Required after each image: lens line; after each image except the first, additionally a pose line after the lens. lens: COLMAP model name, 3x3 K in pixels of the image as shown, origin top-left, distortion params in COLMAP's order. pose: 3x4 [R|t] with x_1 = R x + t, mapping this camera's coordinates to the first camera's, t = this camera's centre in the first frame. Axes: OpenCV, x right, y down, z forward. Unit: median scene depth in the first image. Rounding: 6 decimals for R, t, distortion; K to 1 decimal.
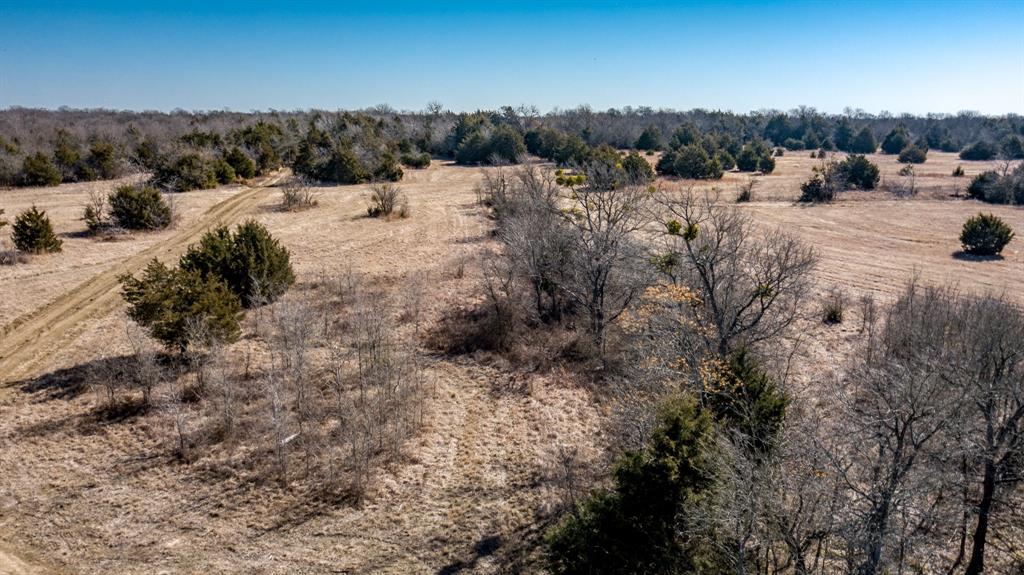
lens RADIAL K [[821.7, 0, 509.3], [0, 821.7, 291.3], [0, 0, 1]] dist [0.054169, -0.091279]
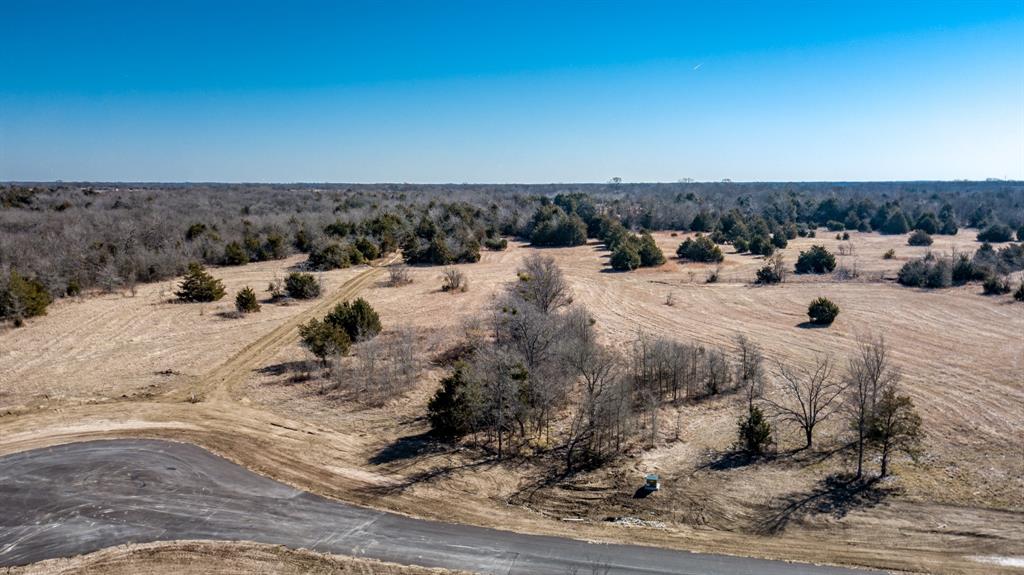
lens RADIAL K [[821.7, 0, 509.3], [0, 821.7, 291.3], [0, 0, 1]] dist [0.054169, -0.091279]
pose [[0.987539, 0.012795, -0.156852, 0.156047], [-0.024174, 0.997194, -0.070854, 0.012383], [0.155506, 0.073763, 0.985077, -0.393988]]
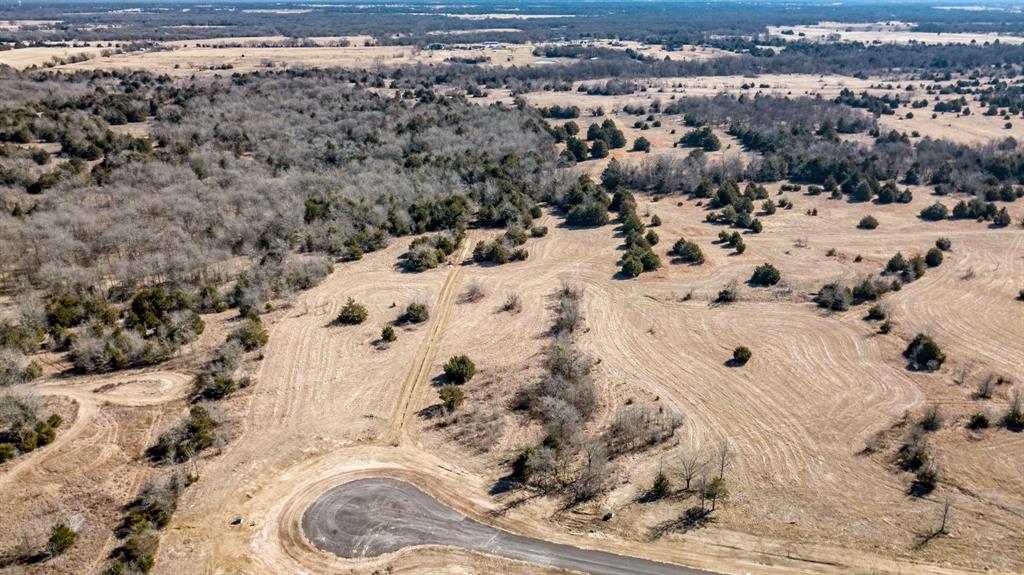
lens RADIAL K [[823.0, 0, 512.0], [0, 823.0, 287.5], [0, 0, 1]] dist [0.116164, -0.240176]
pose [[0.980141, 0.058318, -0.189534, 0.231882], [-0.031356, 0.989333, 0.142257, -0.390796], [0.195809, -0.133489, 0.971514, -1.013121]]
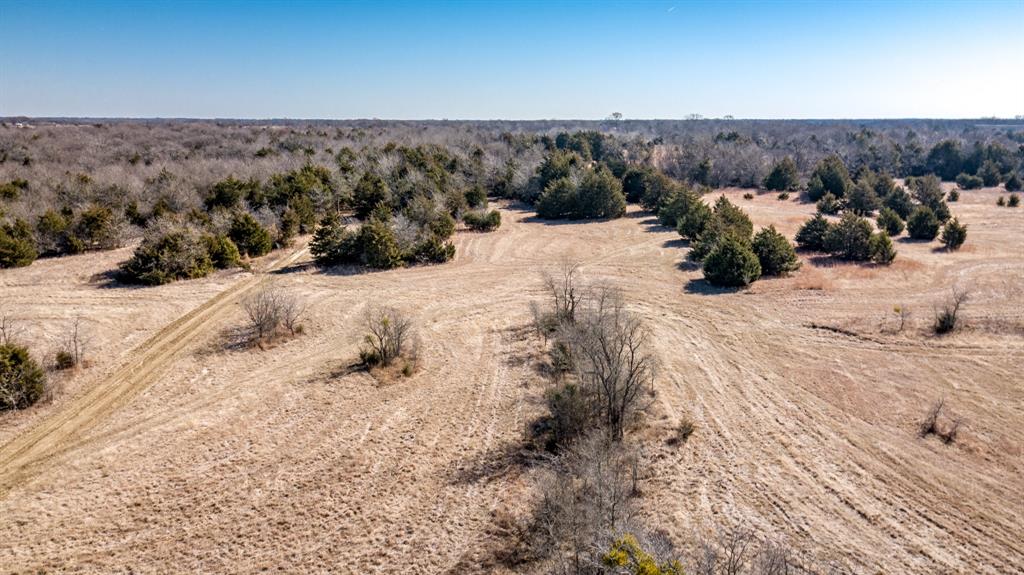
lens RADIAL K [[825.3, 0, 512.0], [0, 825.3, 287.5], [0, 0, 1]] dist [0.008845, 0.001521]
pose [[0.990929, 0.021417, -0.132666, 0.029437], [-0.021856, 0.999759, -0.001848, -0.125939], [0.132595, 0.004731, 0.991159, 0.291639]]
